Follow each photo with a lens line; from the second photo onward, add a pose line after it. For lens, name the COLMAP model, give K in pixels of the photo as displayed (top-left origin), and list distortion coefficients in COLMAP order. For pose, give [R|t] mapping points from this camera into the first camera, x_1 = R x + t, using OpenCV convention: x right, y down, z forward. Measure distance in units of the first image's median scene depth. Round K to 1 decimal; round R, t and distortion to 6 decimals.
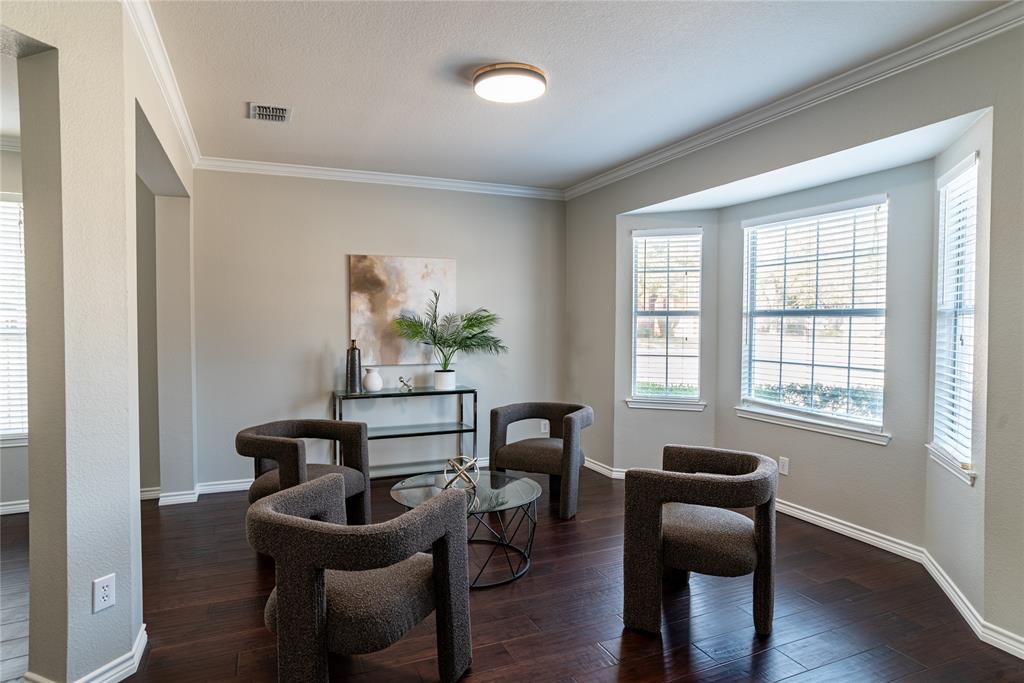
lens RADIAL K [[592.2, 0, 512.0], [0, 592.2, 341.5], [0, 0, 1]] dist [-0.045387, 0.001417]
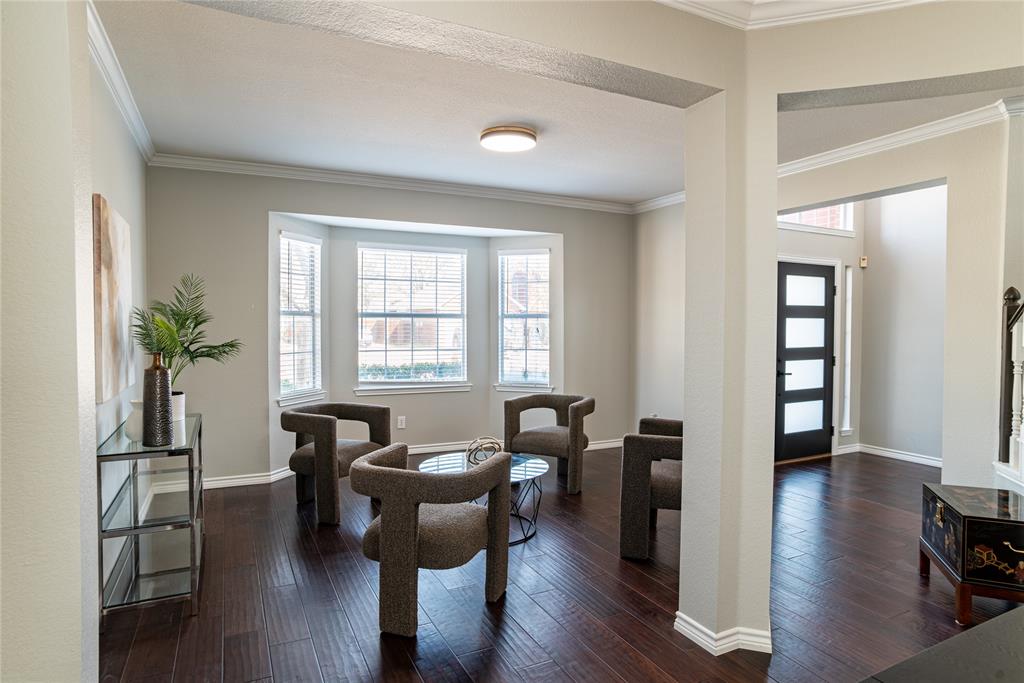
lens RADIAL K [[592.2, 0, 512.0], [0, 592.2, 341.5], [0, 0, 1]] dist [-0.045387, 0.001417]
pose [[-0.050515, -0.031158, 0.998237, -1.076416], [0.030072, 0.999013, 0.032704, -0.025393], [-0.998270, 0.031671, -0.049528, 0.869982]]
